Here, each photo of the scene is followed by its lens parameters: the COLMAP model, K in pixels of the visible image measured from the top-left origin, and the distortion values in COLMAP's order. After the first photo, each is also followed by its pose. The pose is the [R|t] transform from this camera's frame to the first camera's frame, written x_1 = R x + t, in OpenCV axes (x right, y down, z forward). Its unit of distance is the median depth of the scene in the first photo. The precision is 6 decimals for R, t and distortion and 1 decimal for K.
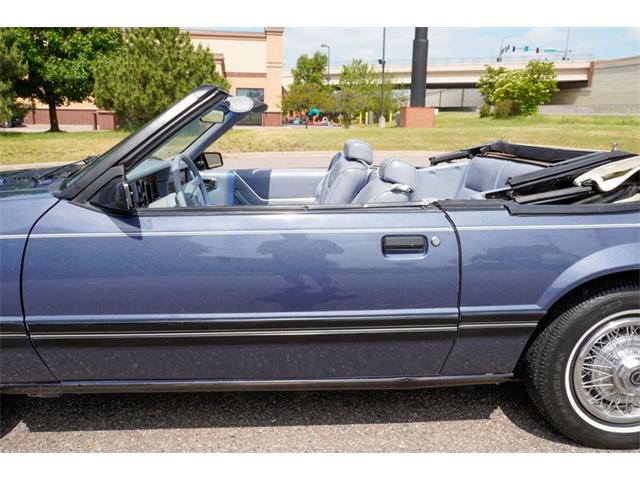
lens RADIAL K [[543.1, 0, 320.0], [0, 543.1, 240.0], [0, 0, 1]] dist [-0.094549, 0.148681]
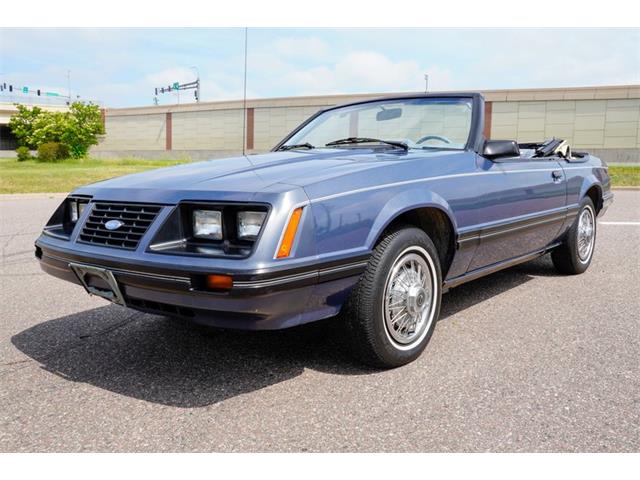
lens RADIAL K [[575.5, 0, 320.0], [0, 575.5, 240.0], [0, 0, 1]] dist [-0.081936, 0.188759]
pose [[0.684184, -0.096502, 0.722897, -0.085435], [0.162661, 0.986431, -0.022269, 0.006186], [-0.710939, 0.132823, 0.690597, 0.005657]]
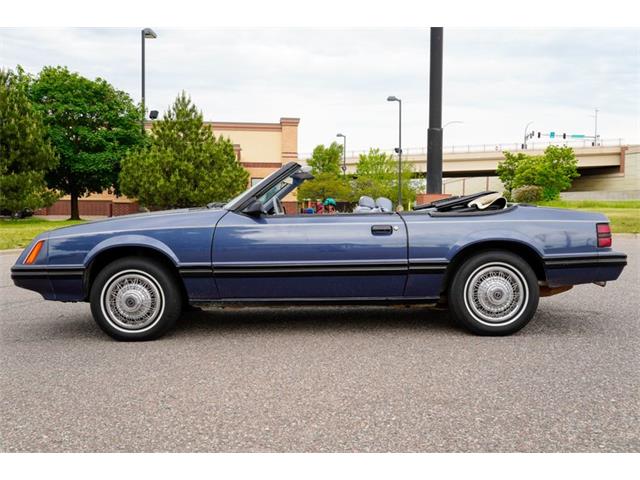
lens RADIAL K [[586.8, 0, 320.0], [0, 586.8, 240.0], [0, 0, 1]] dist [-0.078087, 0.209672]
pose [[0.999559, -0.009073, -0.028272, -0.000150], [0.004169, 0.985623, -0.168907, 0.018150], [0.029398, 0.168715, 0.985226, -0.053623]]
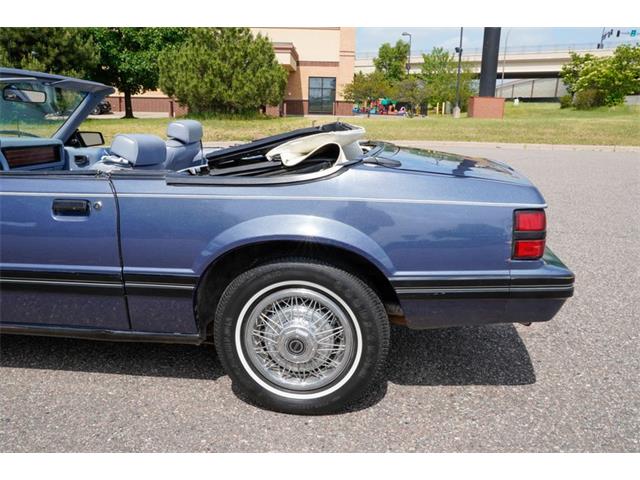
lens RADIAL K [[543.1, 0, 320.0], [0, 543.1, 240.0], [0, 0, 1]] dist [-0.094549, 0.148681]
pose [[0.988599, 0.041551, -0.144724, 0.034220], [-0.038882, 0.999018, 0.021223, 0.001269], [0.145464, -0.015354, 0.989244, -0.001310]]
